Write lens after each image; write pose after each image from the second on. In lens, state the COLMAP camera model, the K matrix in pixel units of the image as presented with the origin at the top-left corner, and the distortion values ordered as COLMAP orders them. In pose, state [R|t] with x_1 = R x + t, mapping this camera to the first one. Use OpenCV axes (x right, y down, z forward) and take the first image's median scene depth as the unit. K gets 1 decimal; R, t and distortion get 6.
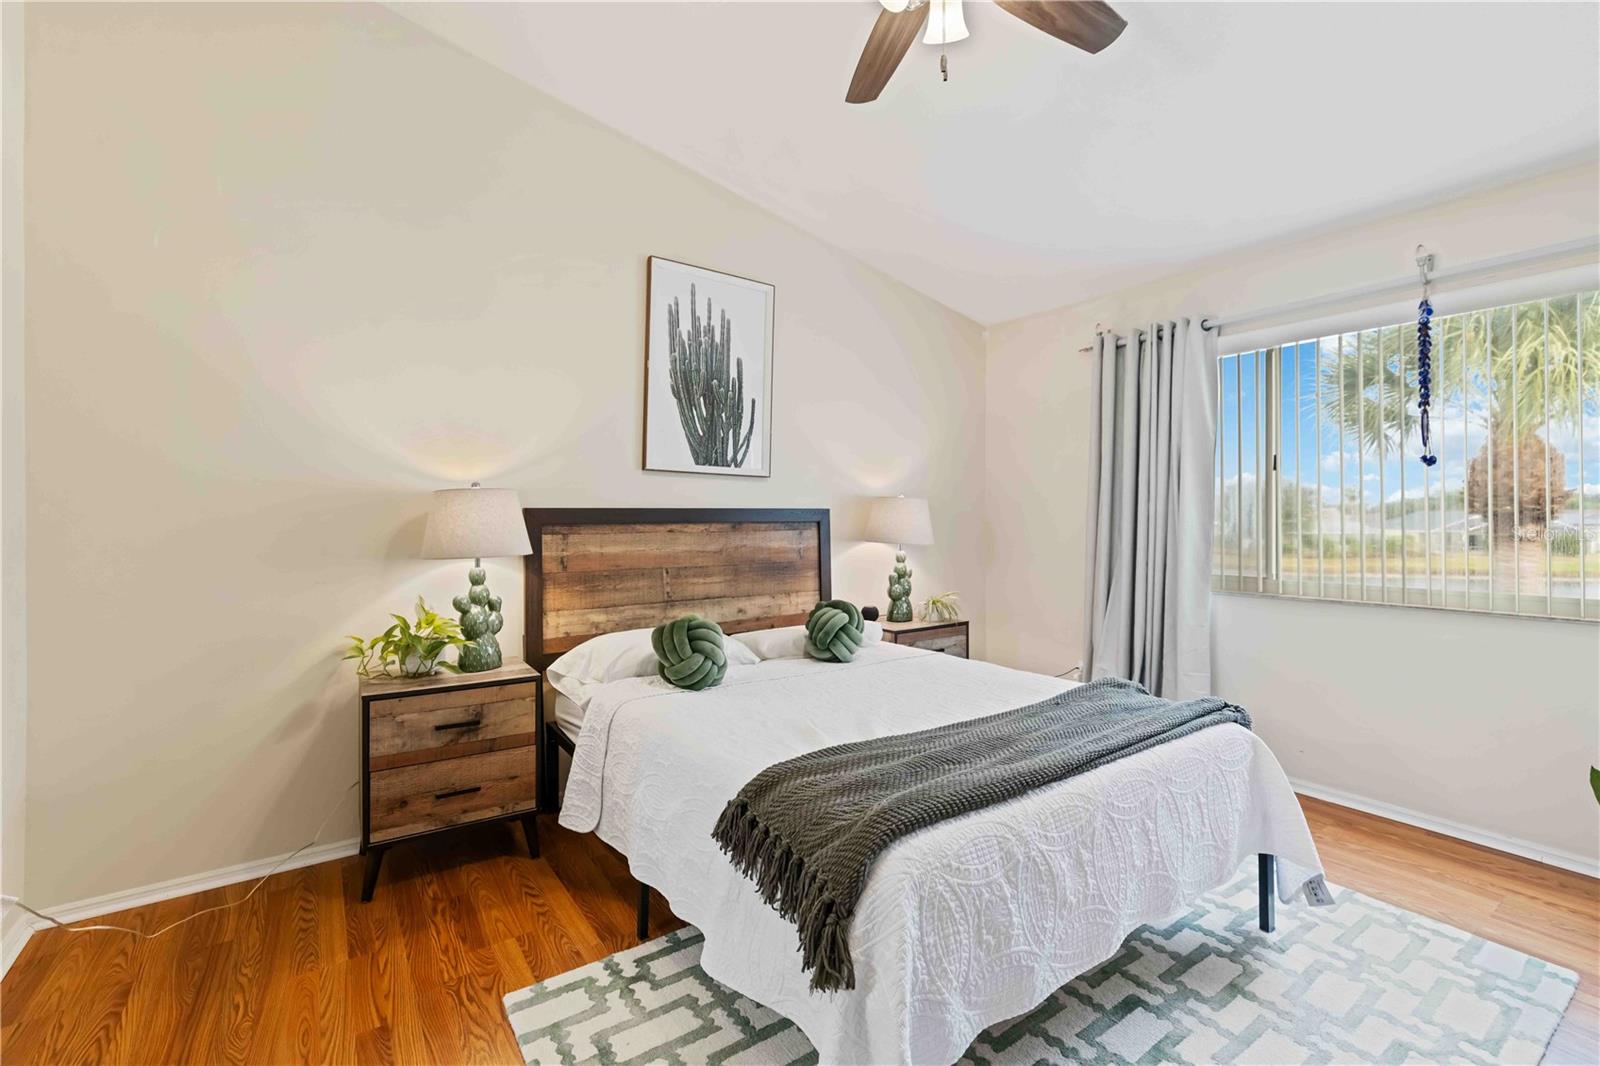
lens RADIAL K [[691.8, 0, 794.3], [0, 691.8, 516.0], [0, 0, 1]] dist [0.002006, 0.000718]
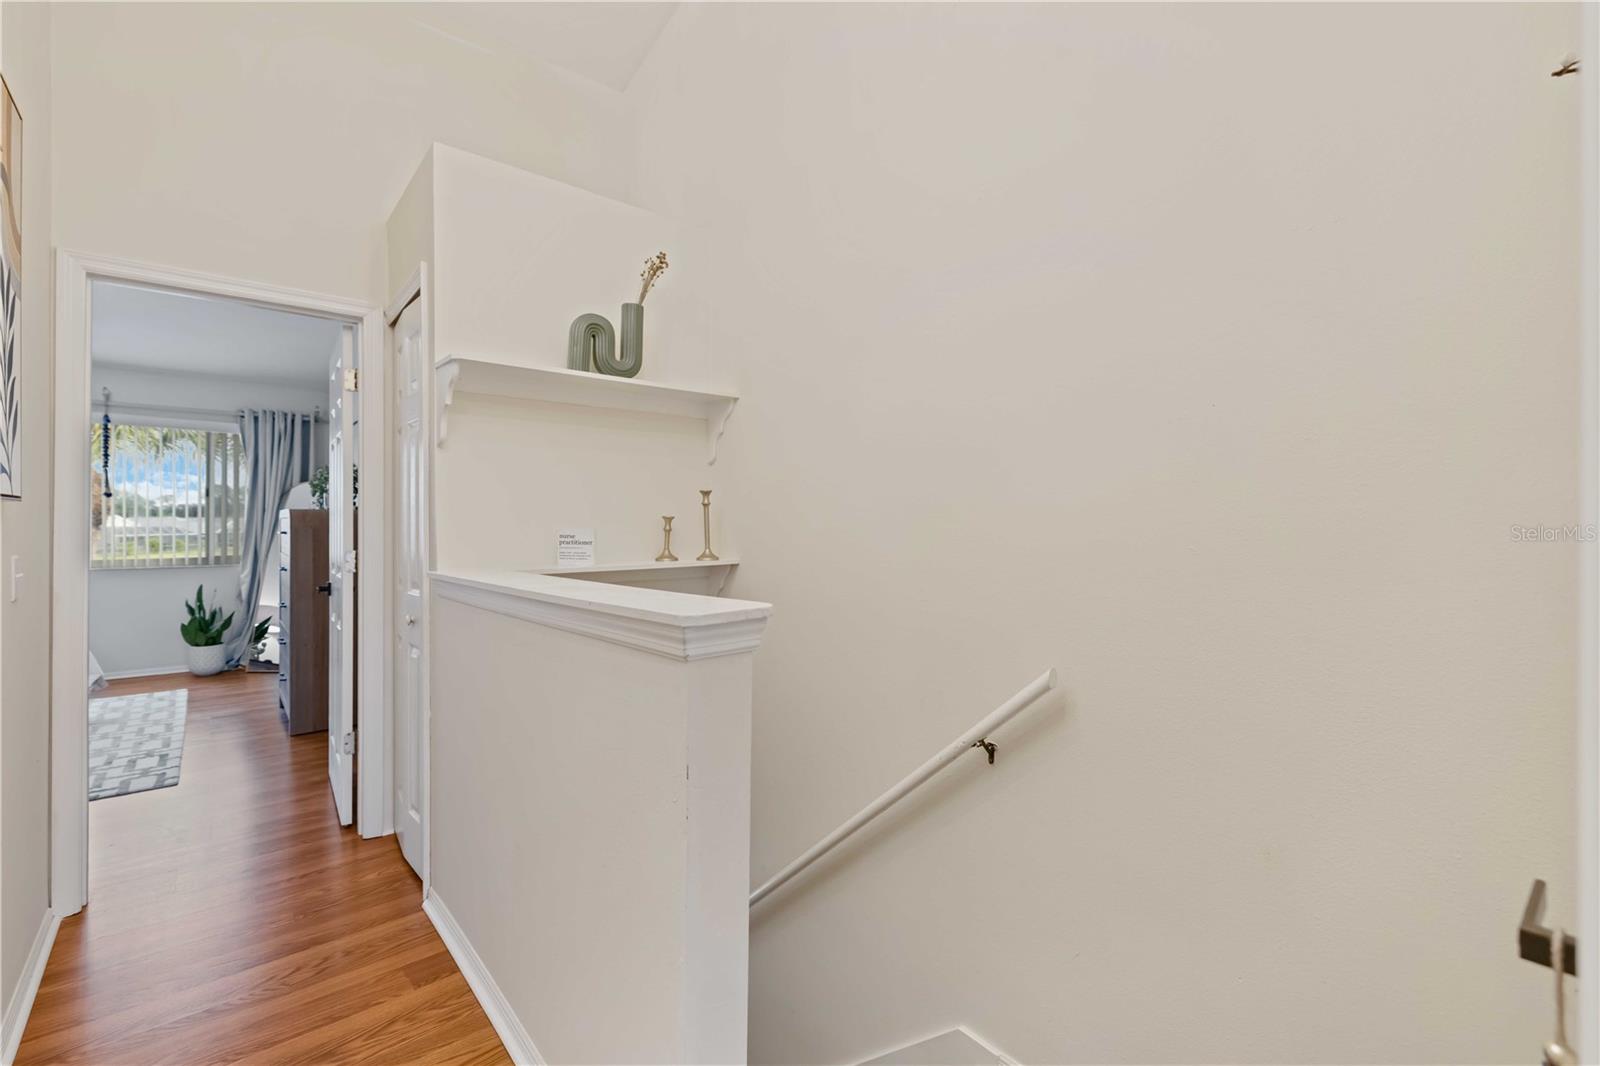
lens RADIAL K [[697.8, 0, 801.5], [0, 697.8, 523.0], [0, 0, 1]] dist [0.000520, 0.001436]
pose [[-0.108680, 0.002816, 0.994073, -1.510830], [-0.003638, 0.999988, -0.003230, 0.000990], [-0.994070, -0.003968, -0.108668, -0.893323]]
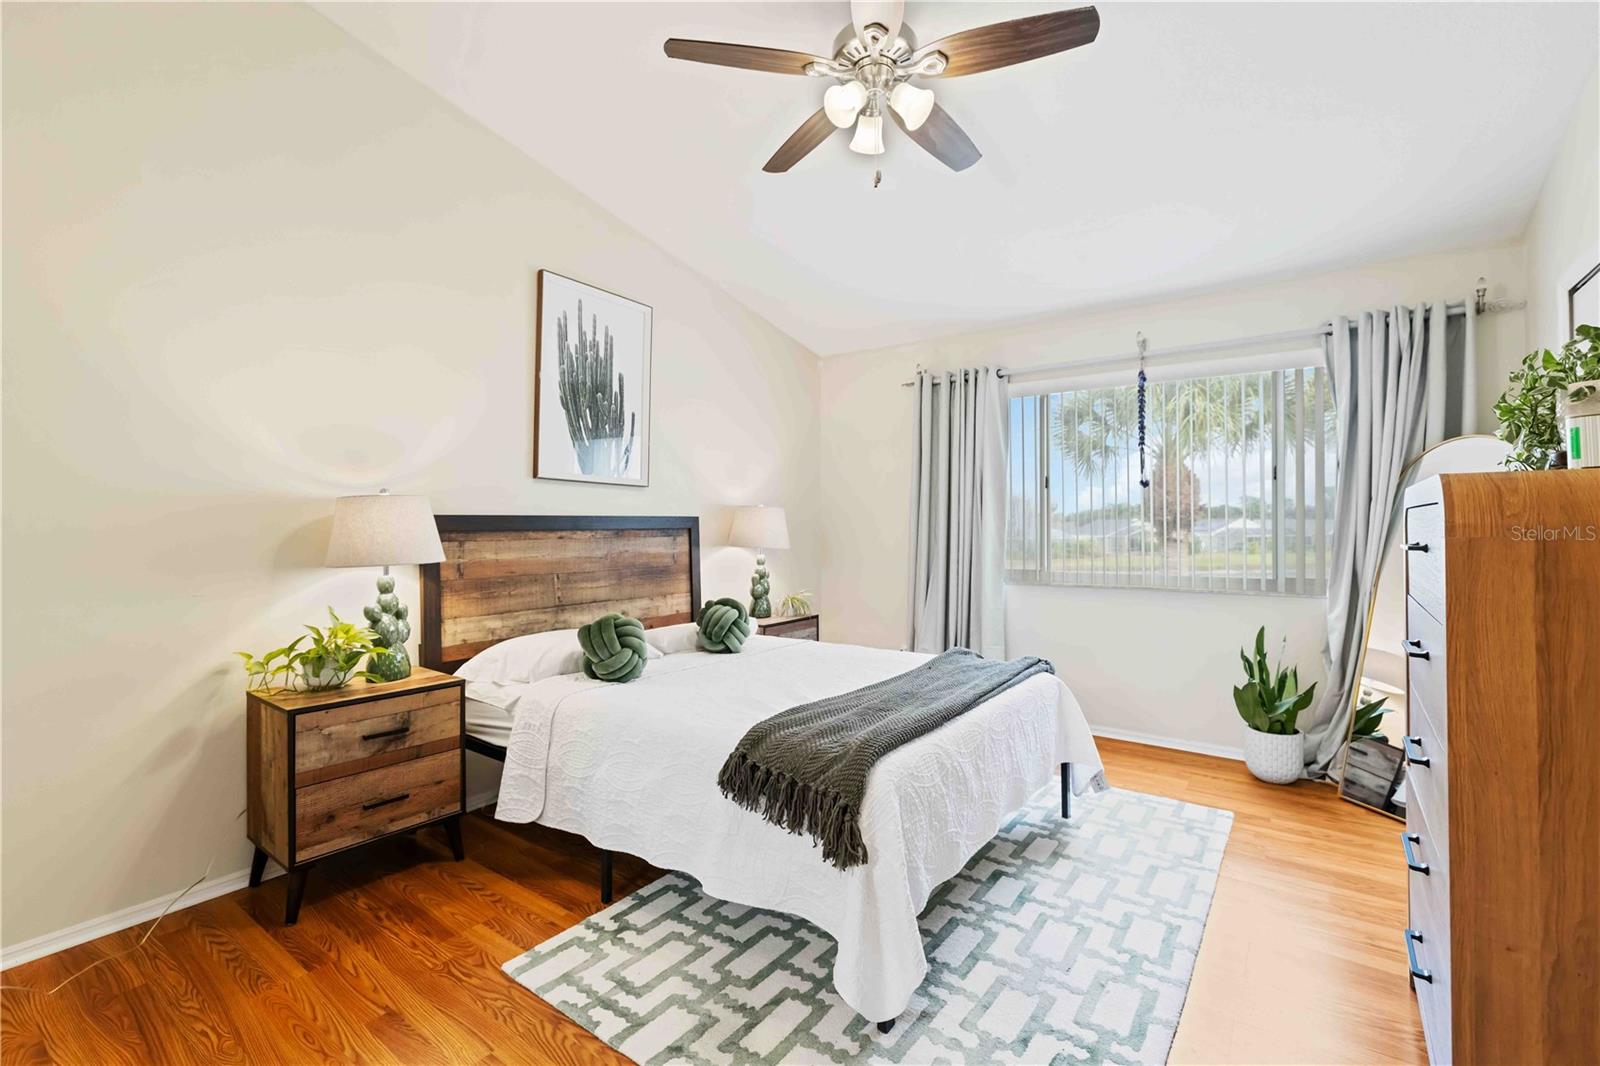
lens RADIAL K [[697.8, 0, 801.5], [0, 697.8, 523.0], [0, 0, 1]] dist [0.000520, 0.001436]
pose [[0.944688, -0.000451, 0.327970, -0.250331], [0.001158, 0.999997, -0.001960, 0.003097], [-0.327968, 0.002232, 0.944686, -0.139174]]
